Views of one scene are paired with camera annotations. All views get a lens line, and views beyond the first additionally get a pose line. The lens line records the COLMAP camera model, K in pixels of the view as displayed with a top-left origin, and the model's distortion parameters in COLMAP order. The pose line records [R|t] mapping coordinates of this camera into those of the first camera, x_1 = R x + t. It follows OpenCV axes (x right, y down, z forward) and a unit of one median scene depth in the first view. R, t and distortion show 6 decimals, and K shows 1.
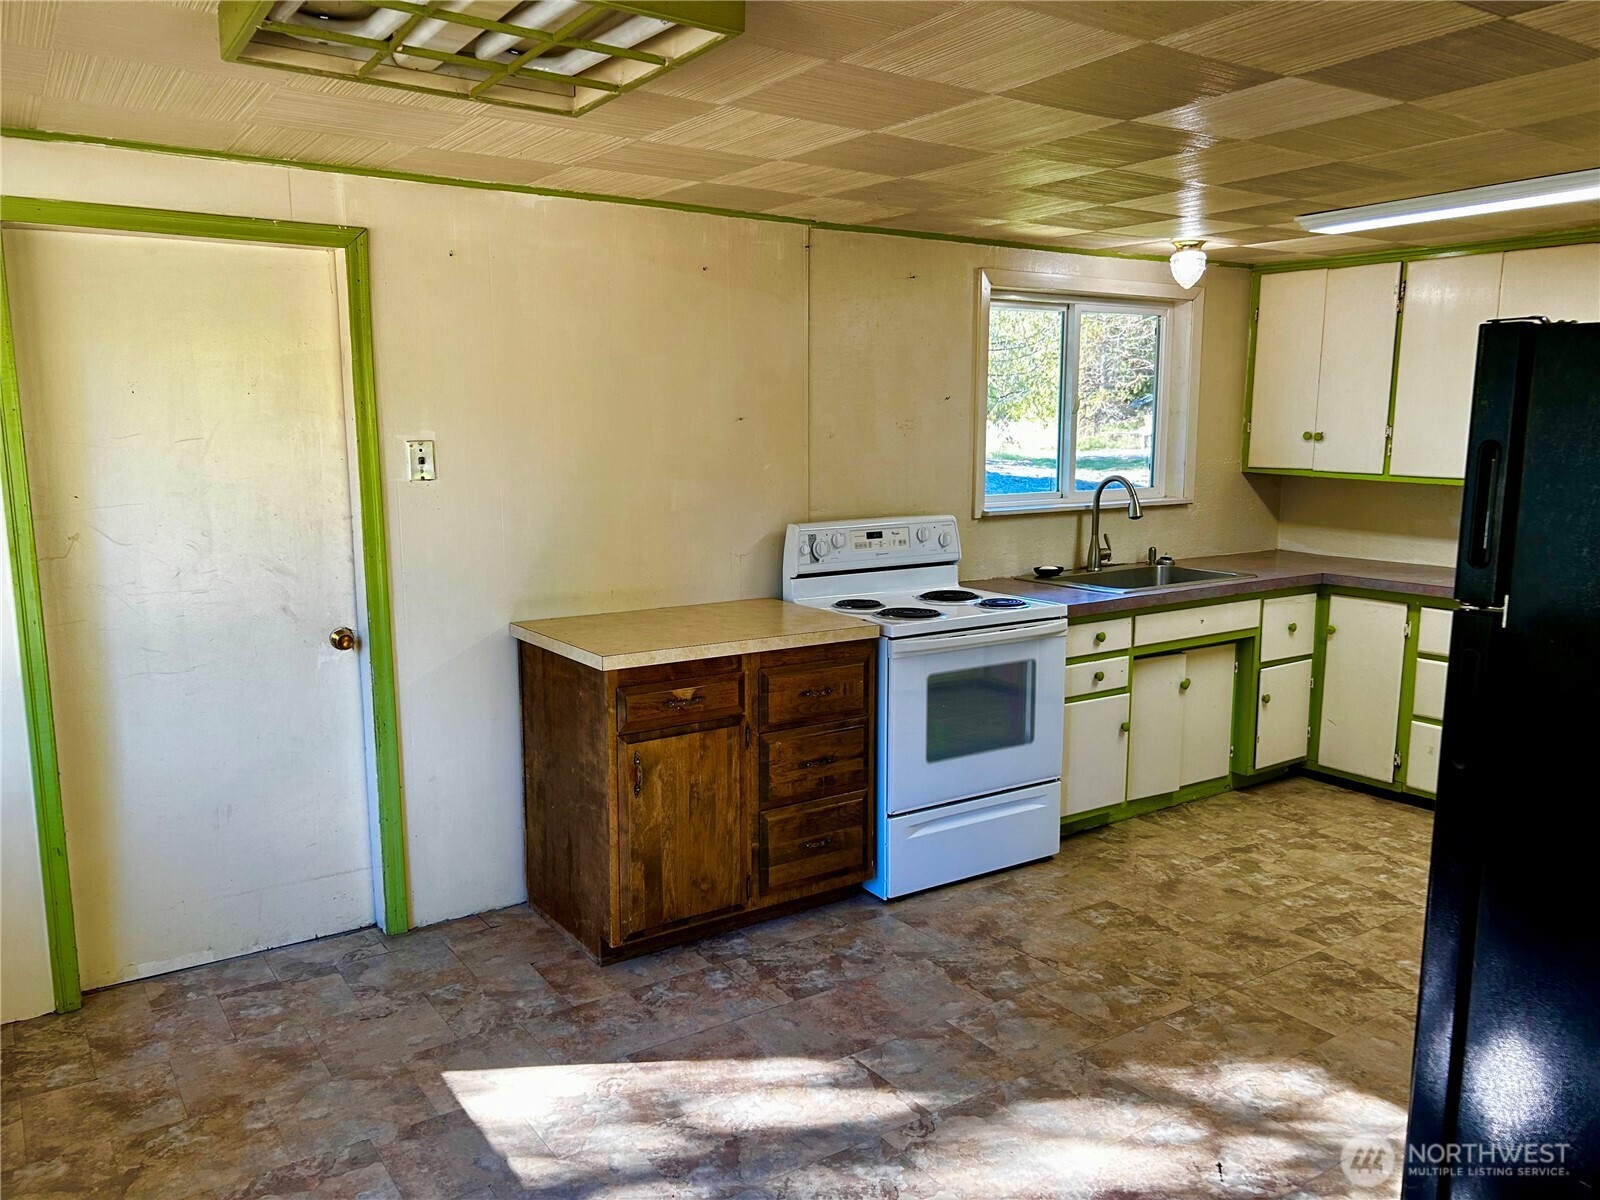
lens RADIAL K [[1212.4, 0, 799.6], [0, 1212.4, 594.9], [0, 0, 1]] dist [0.052241, -0.042676]
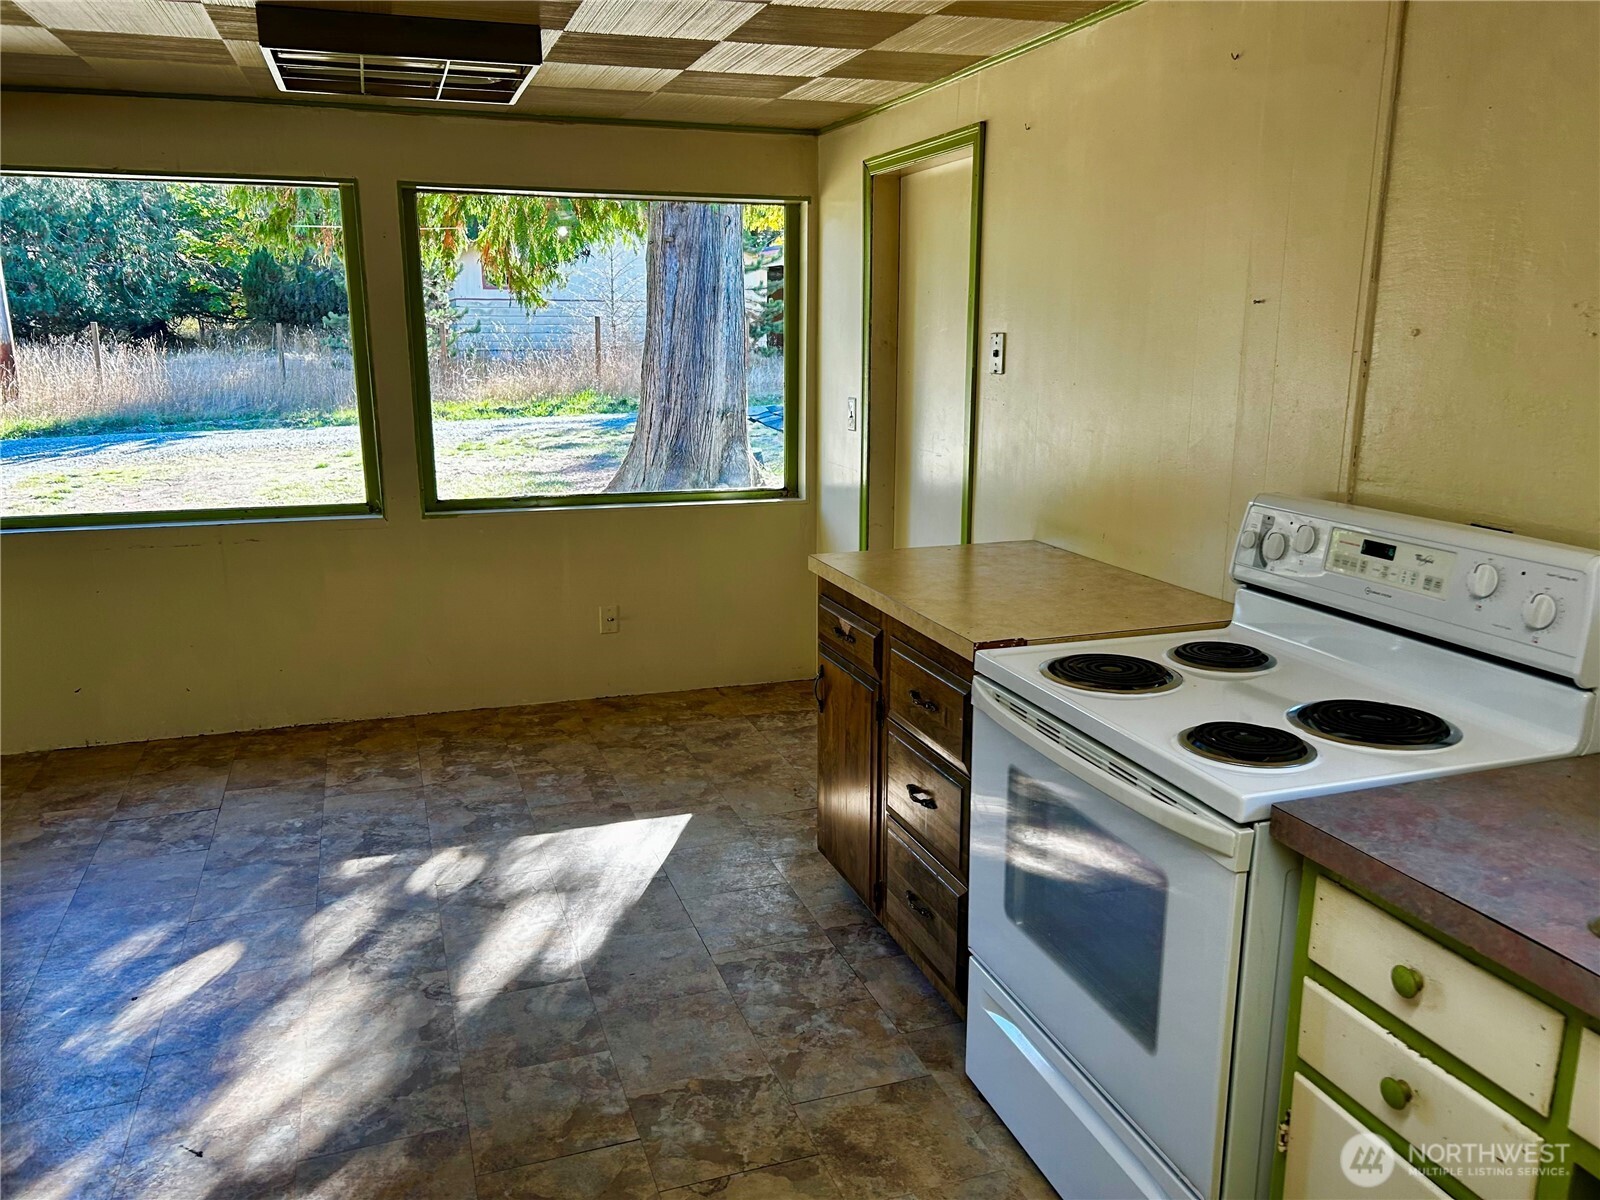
lens RADIAL K [[1212.4, 0, 786.2], [0, 1212.4, 587.8], [0, 0, 1]] dist [0.052241, -0.042676]
pose [[-0.270448, 0.208720, -0.939837, 0.715794], [-0.131051, 0.959148, 0.250719, -0.155123], [0.953773, 0.190973, -0.232047, 1.119267]]
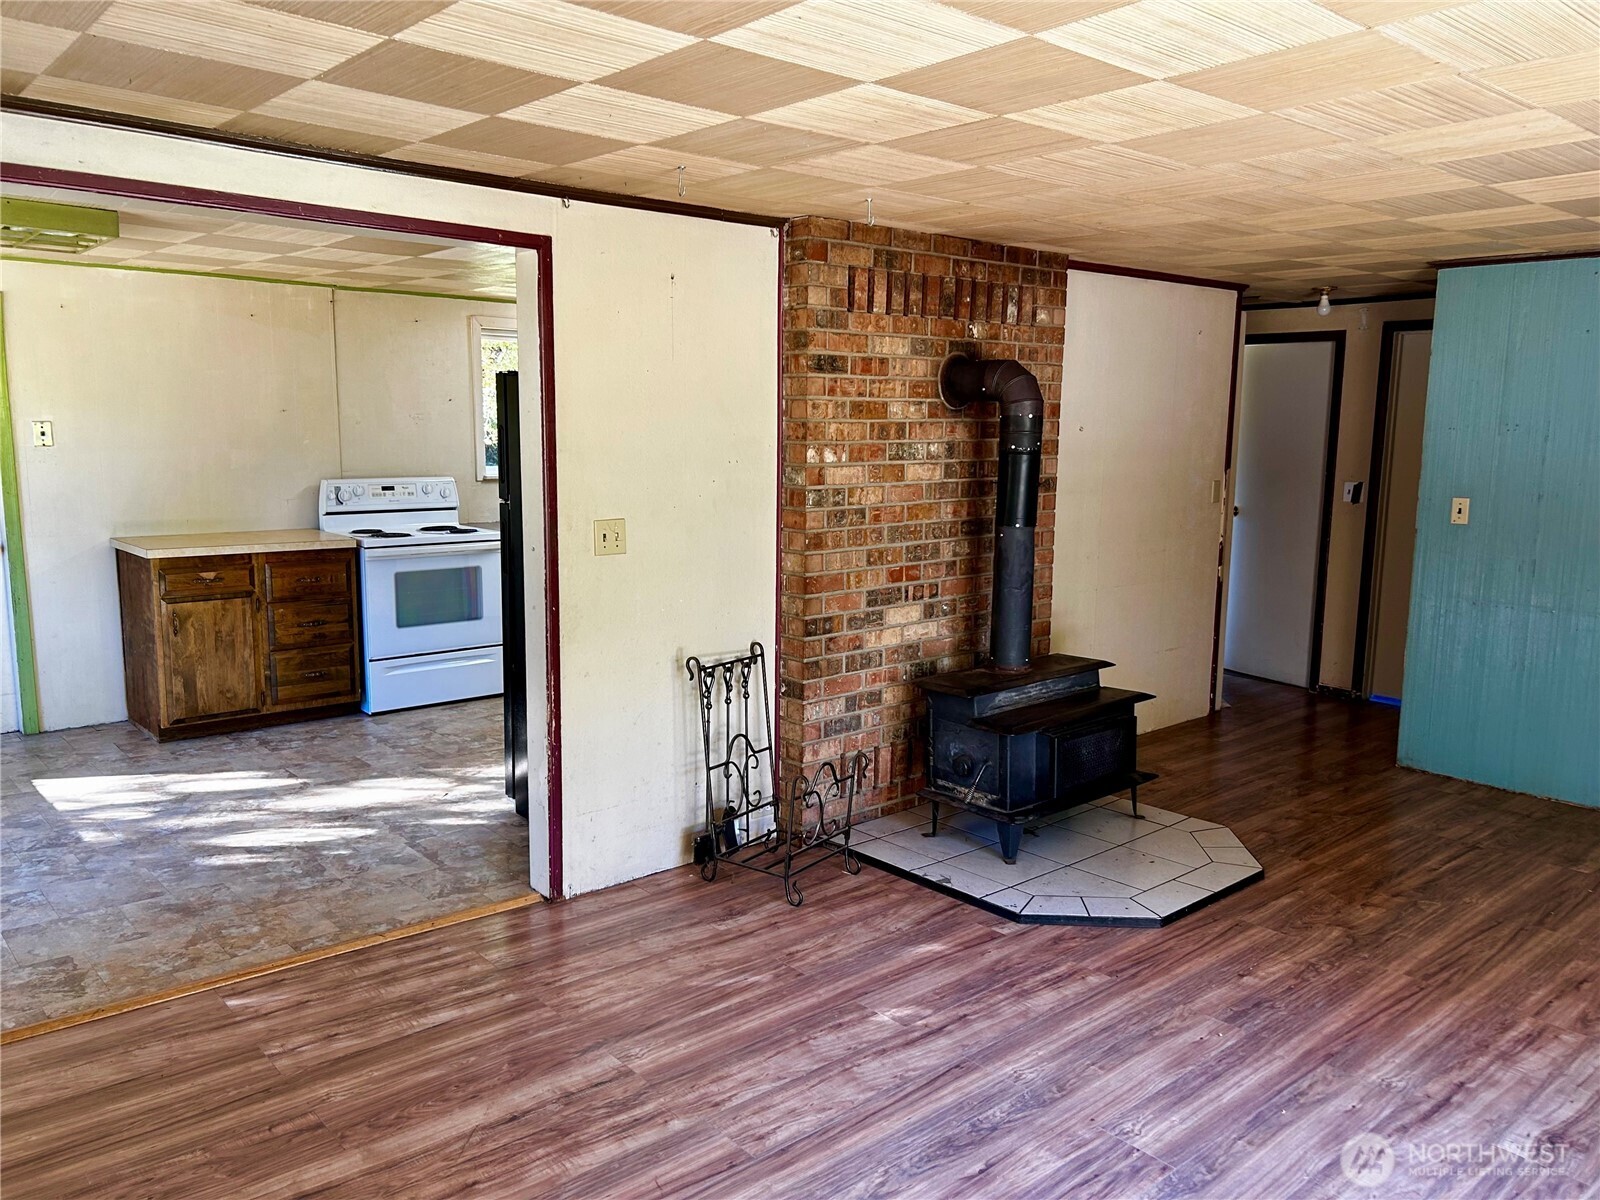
lens RADIAL K [[1212.4, 0, 795.2], [0, 1212.4, 592.2], [0, 0, 1]] dist [0.052241, -0.042676]
pose [[0.992910, -0.007216, 0.118649, 0.484726], [0.007406, 0.999972, -0.001157, 0.108225], [-0.118637, 0.002028, 0.992936, -0.728789]]
